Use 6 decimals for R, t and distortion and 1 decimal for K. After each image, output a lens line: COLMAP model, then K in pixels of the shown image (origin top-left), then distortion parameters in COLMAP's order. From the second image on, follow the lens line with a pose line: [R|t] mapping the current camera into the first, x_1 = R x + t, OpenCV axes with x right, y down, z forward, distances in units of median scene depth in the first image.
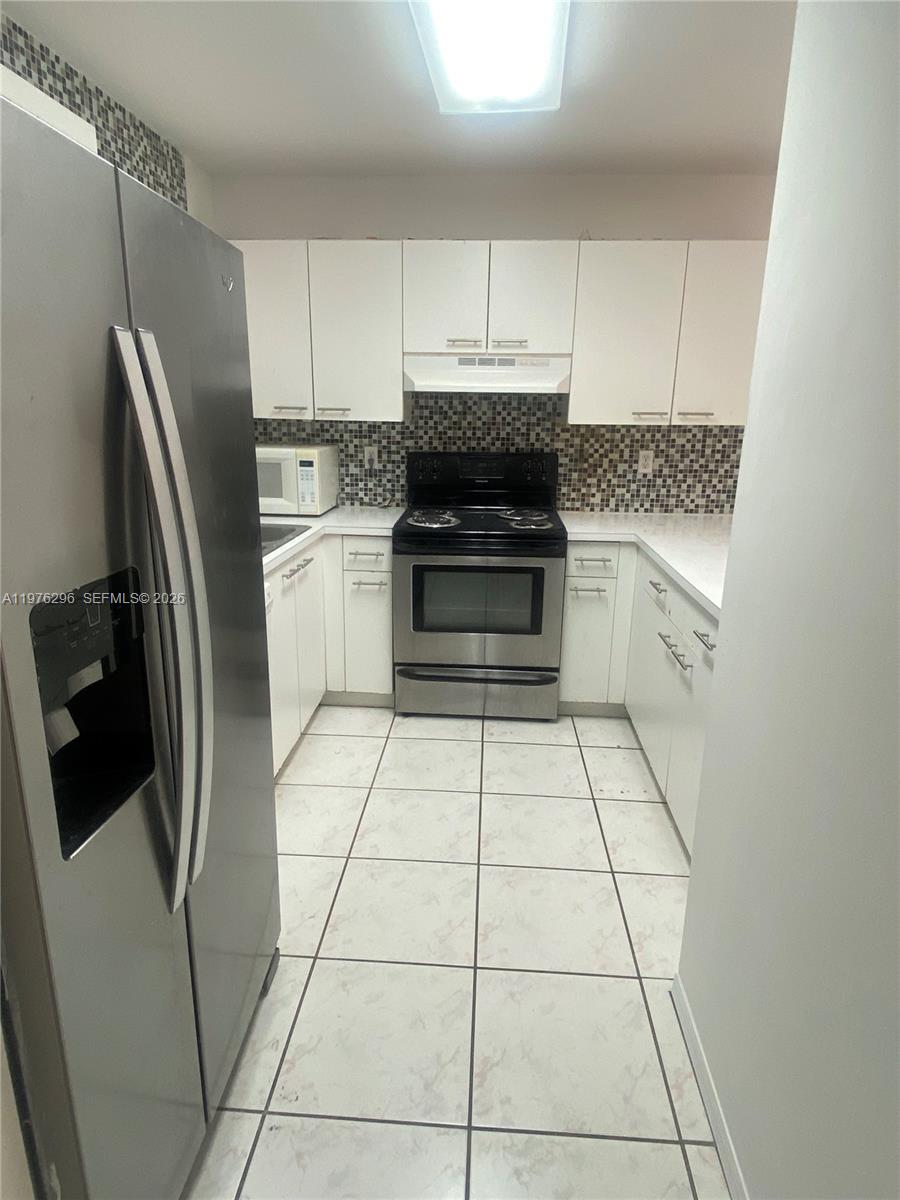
lens RADIAL K [[675.4, 0, 429.9], [0, 675.4, 603.4], [0, 0, 1]] dist [0.023310, -0.000368]
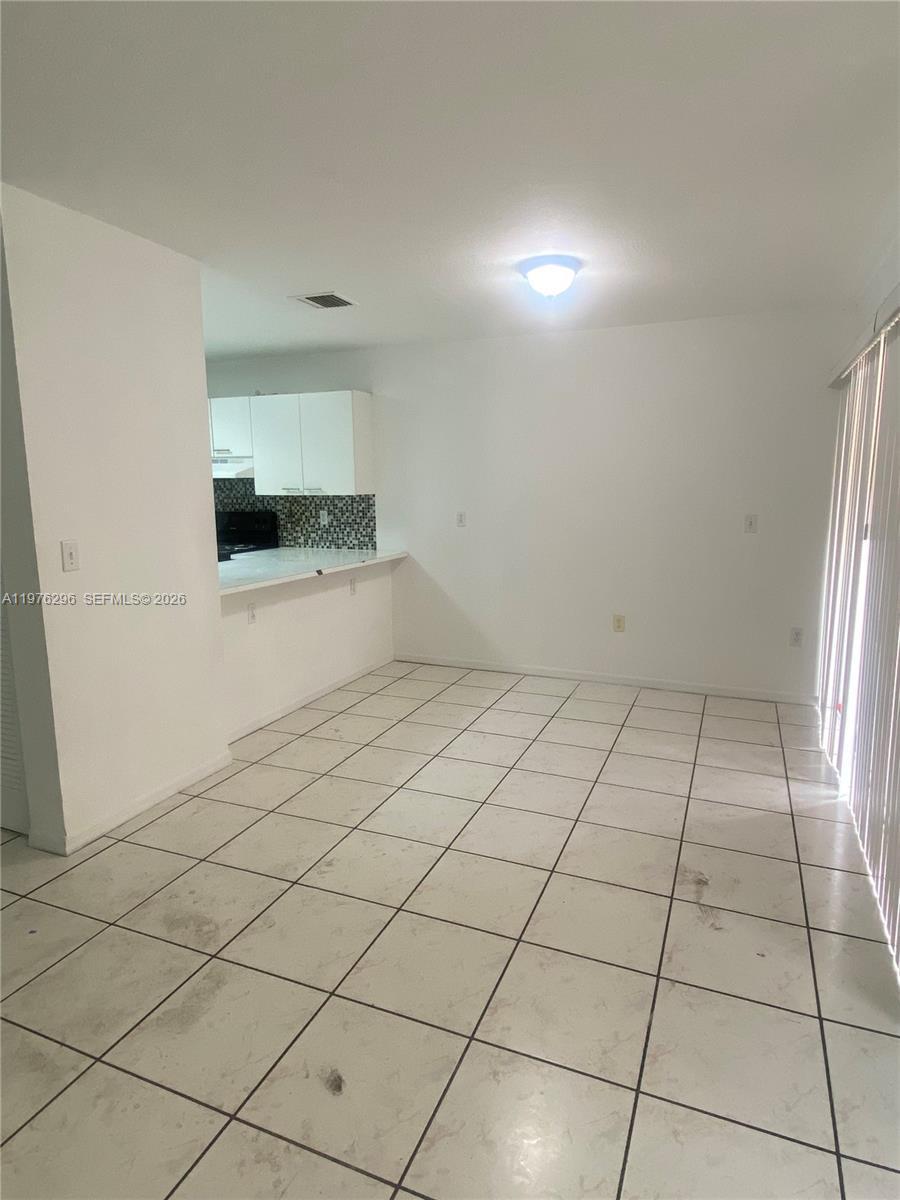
lens RADIAL K [[693.9, 0, 450.0], [0, 693.9, 600.0], [0, 0, 1]] dist [0.036073, -0.000472]
pose [[0.950042, 0.037537, -0.309858, 1.127809], [-0.074451, 0.991340, -0.108180, 0.145564], [0.303114, 0.125845, 0.944608, -0.460240]]
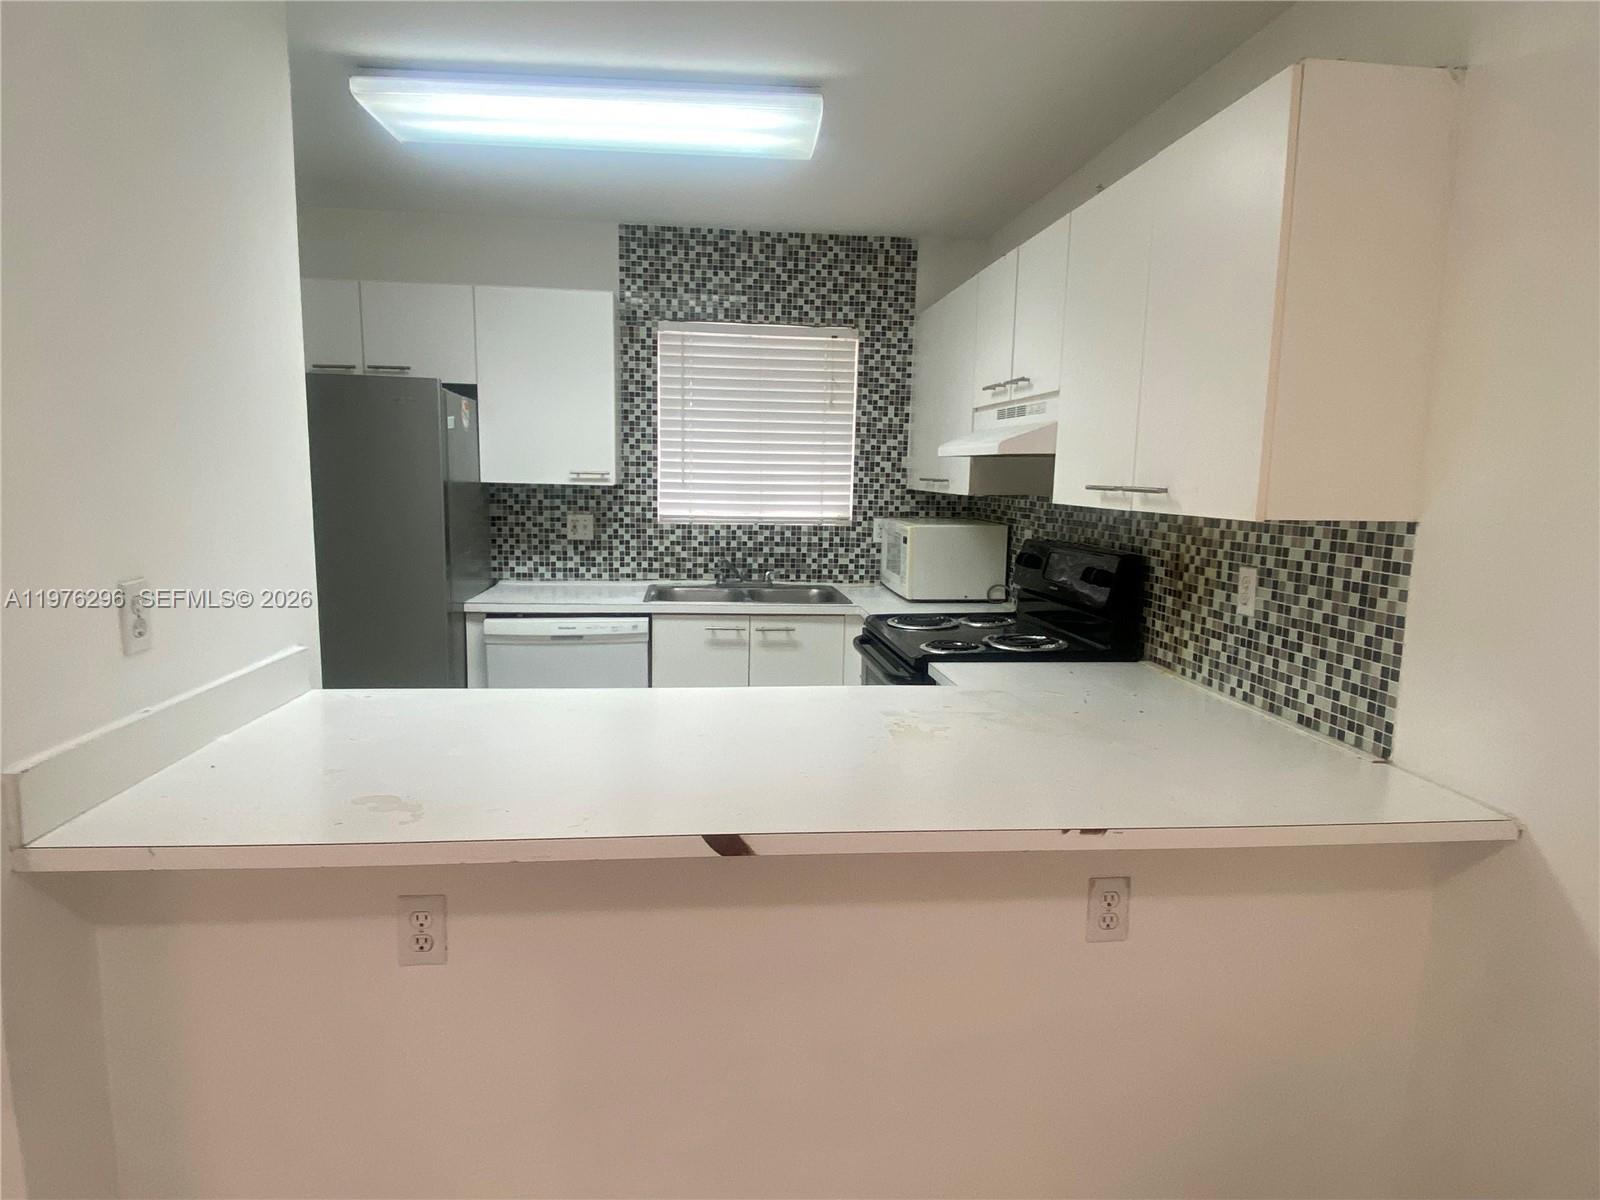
lens RADIAL K [[925.2, 0, 800.0], [0, 925.2, 600.0], [0, 0, 1]] dist [0.036073, -0.000472]
pose [[0.194984, 0.131994, -0.971884, 0.876245], [-0.295079, 0.952890, 0.070214, -0.157493], [0.935366, 0.273092, 0.224746, 0.569907]]
